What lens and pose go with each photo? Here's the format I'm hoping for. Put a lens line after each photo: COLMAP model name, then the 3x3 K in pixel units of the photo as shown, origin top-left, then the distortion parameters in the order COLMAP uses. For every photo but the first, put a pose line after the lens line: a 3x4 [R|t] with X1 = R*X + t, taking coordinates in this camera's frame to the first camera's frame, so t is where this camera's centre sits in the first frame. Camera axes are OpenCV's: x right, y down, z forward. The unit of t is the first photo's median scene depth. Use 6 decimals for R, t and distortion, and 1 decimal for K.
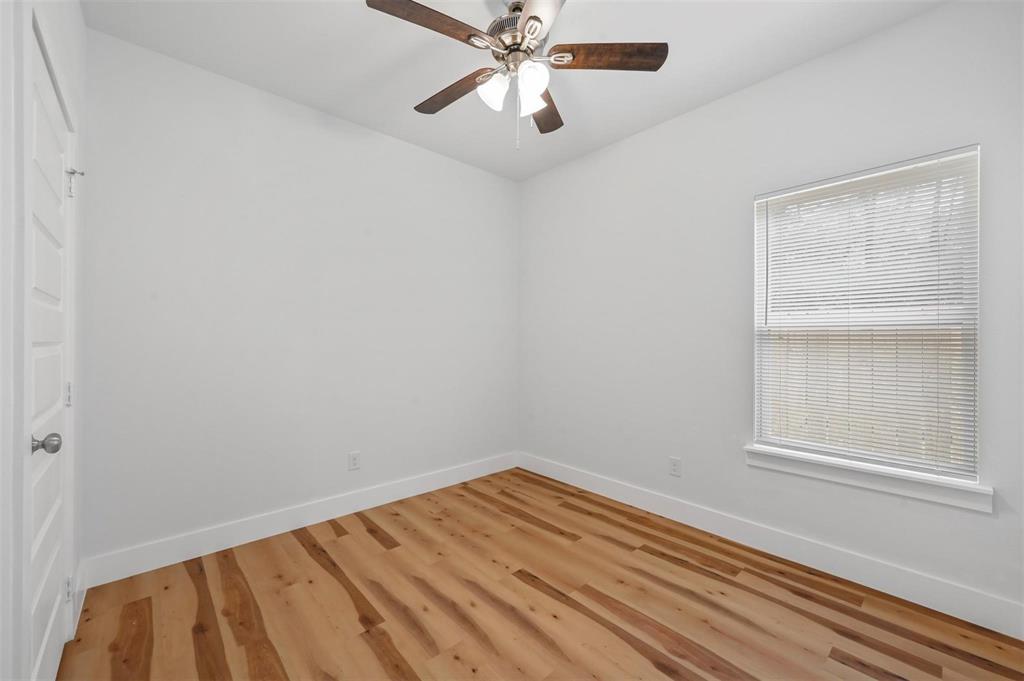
lens RADIAL K [[405.3, 0, 537.1], [0, 405.3, 341.9], [0, 0, 1]] dist [-0.002430, 0.001202]
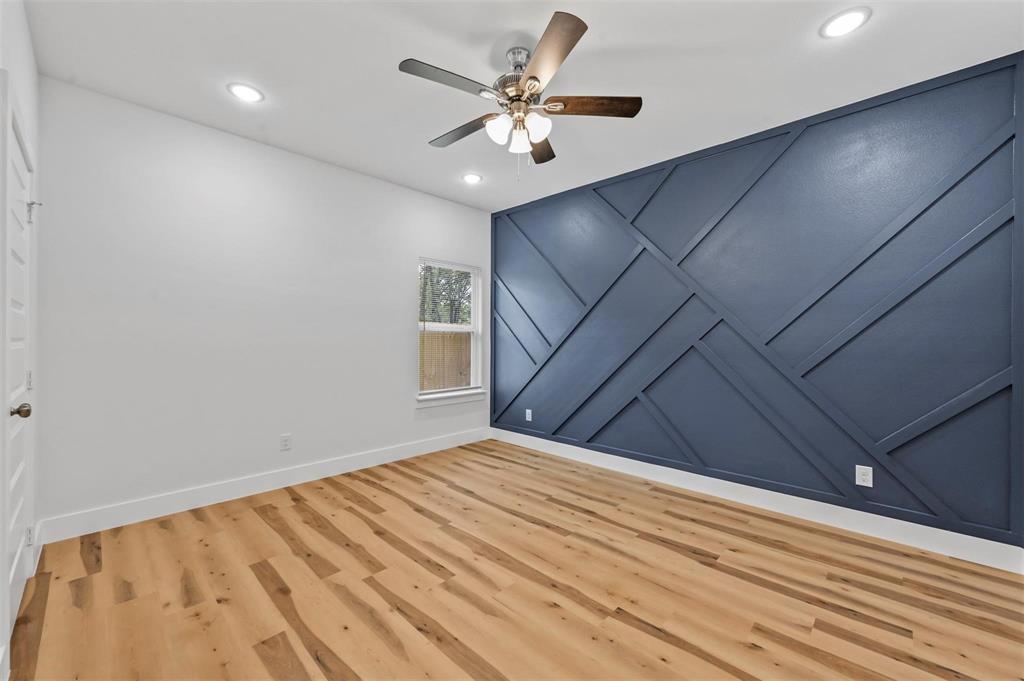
lens RADIAL K [[405.3, 0, 514.2], [0, 405.3, 337.7], [0, 0, 1]] dist [-0.002430, 0.001202]
pose [[0.999312, -0.003923, 0.036888, 0.309368], [0.003841, 0.999990, 0.002293, 0.000809], [-0.036896, -0.002150, 0.999317, -0.320202]]
